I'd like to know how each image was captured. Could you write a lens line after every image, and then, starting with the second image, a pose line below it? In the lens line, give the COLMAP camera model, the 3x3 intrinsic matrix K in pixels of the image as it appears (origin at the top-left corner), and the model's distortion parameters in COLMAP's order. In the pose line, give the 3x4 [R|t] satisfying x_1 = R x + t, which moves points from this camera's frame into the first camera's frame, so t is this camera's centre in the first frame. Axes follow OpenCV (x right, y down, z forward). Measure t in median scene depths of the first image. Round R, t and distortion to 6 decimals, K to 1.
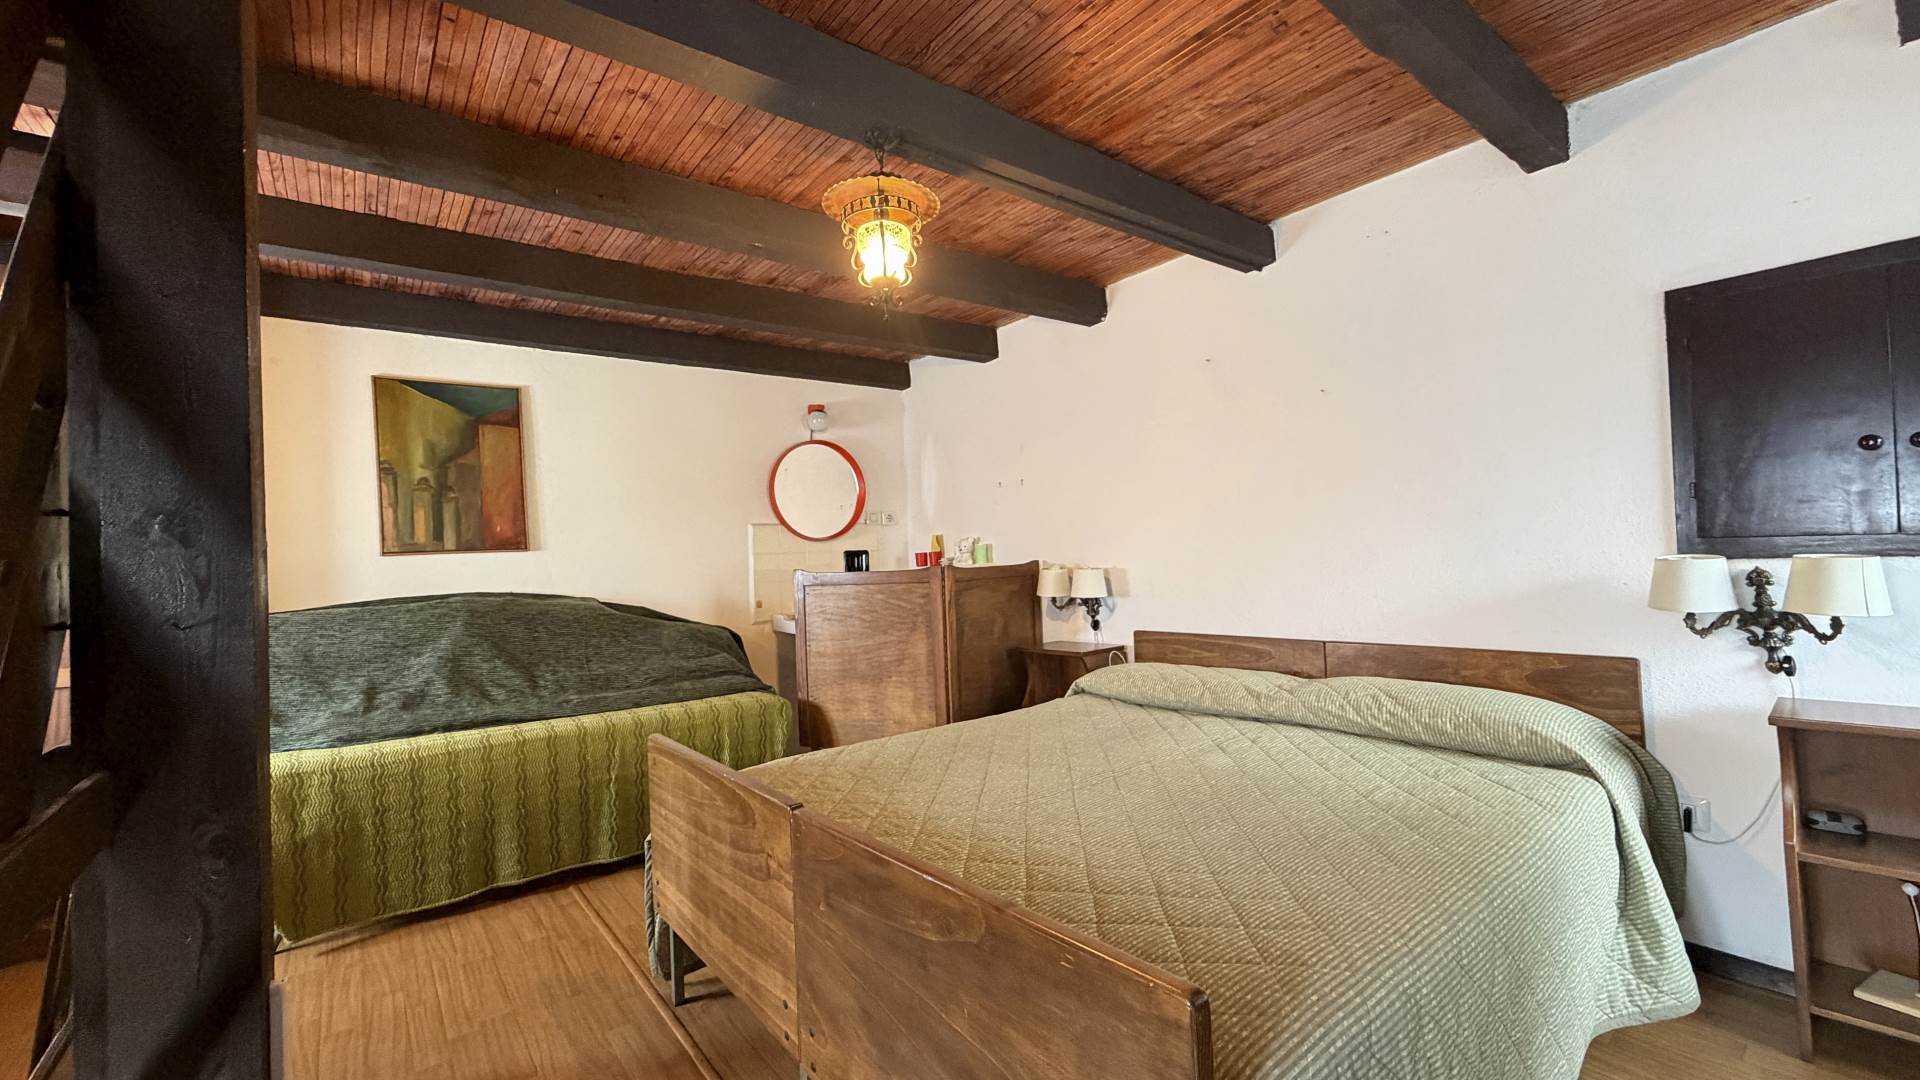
lens RADIAL K [[761.9, 0, 955.7], [0, 761.9, 541.5], [0, 0, 1]] dist [-0.001543, 0.000958]
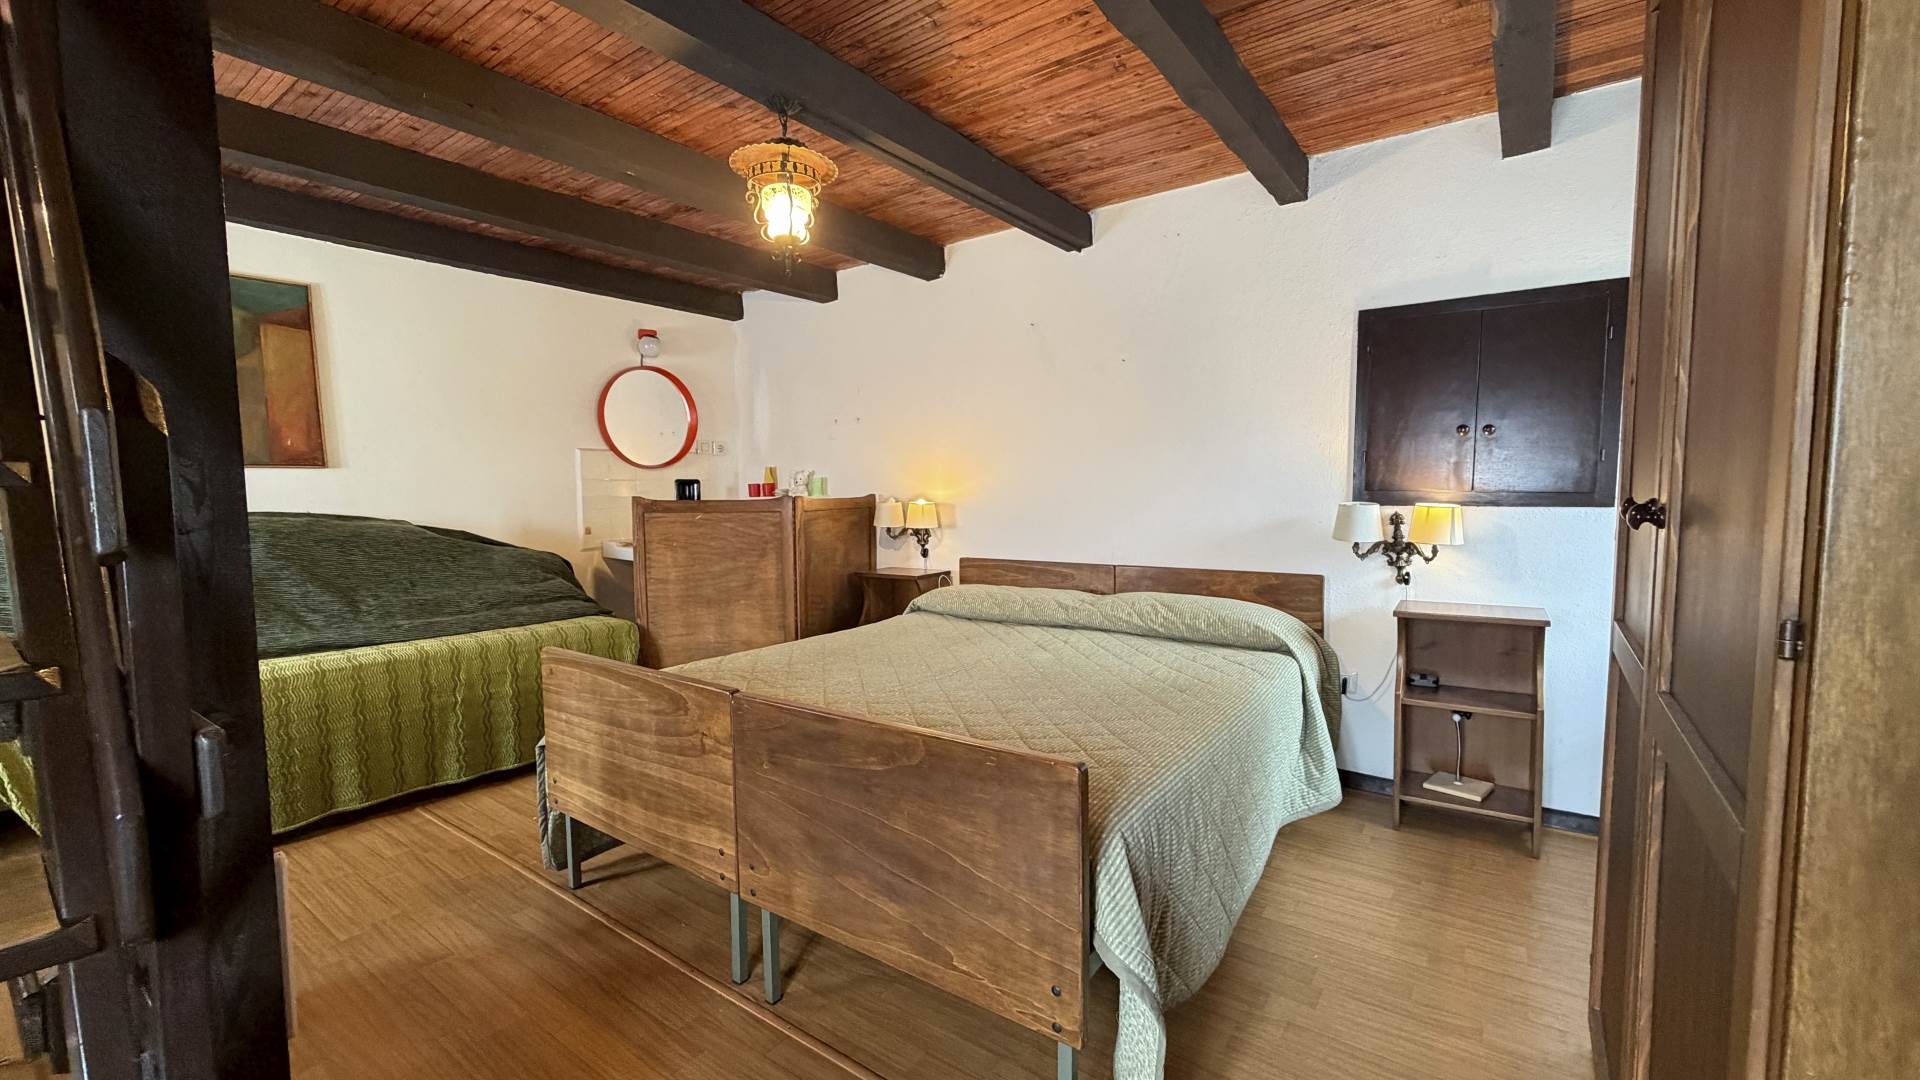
lens RADIAL K [[761.9, 0, 954.2], [0, 761.9, 539.8], [0, 0, 1]] dist [-0.001543, 0.000958]
pose [[0.962393, 0.011681, 0.271409, -0.130567], [-0.033934, 0.996419, 0.077445, 0.002671], [-0.269533, -0.083743, 0.959343, -0.145961]]
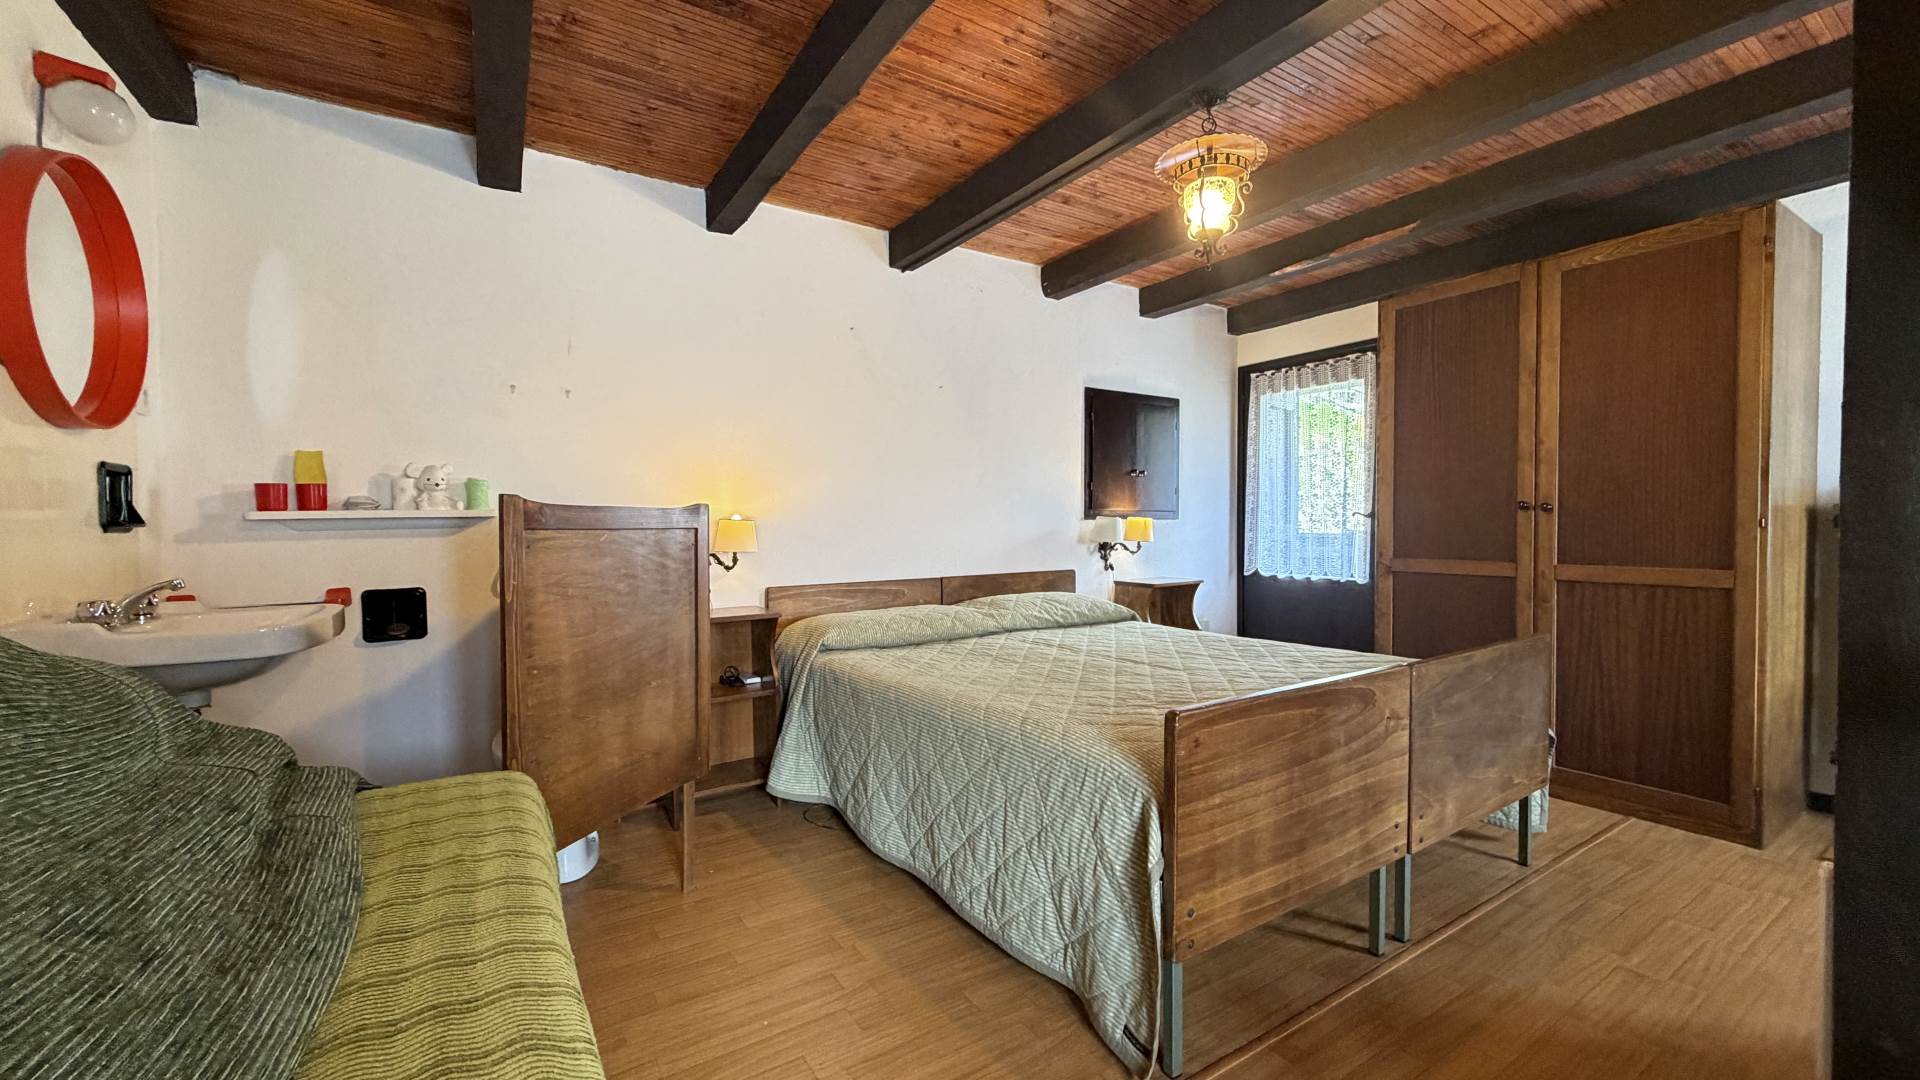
lens RADIAL K [[761.9, 0, 956.7], [0, 761.9, 539.0], [0, 0, 1]] dist [-0.001543, 0.000958]
pose [[0.092408, 0.016654, 0.995582, -1.026062], [-0.017947, 0.999726, -0.015058, 0.104096], [-0.995560, -0.016476, 0.092681, 1.061468]]
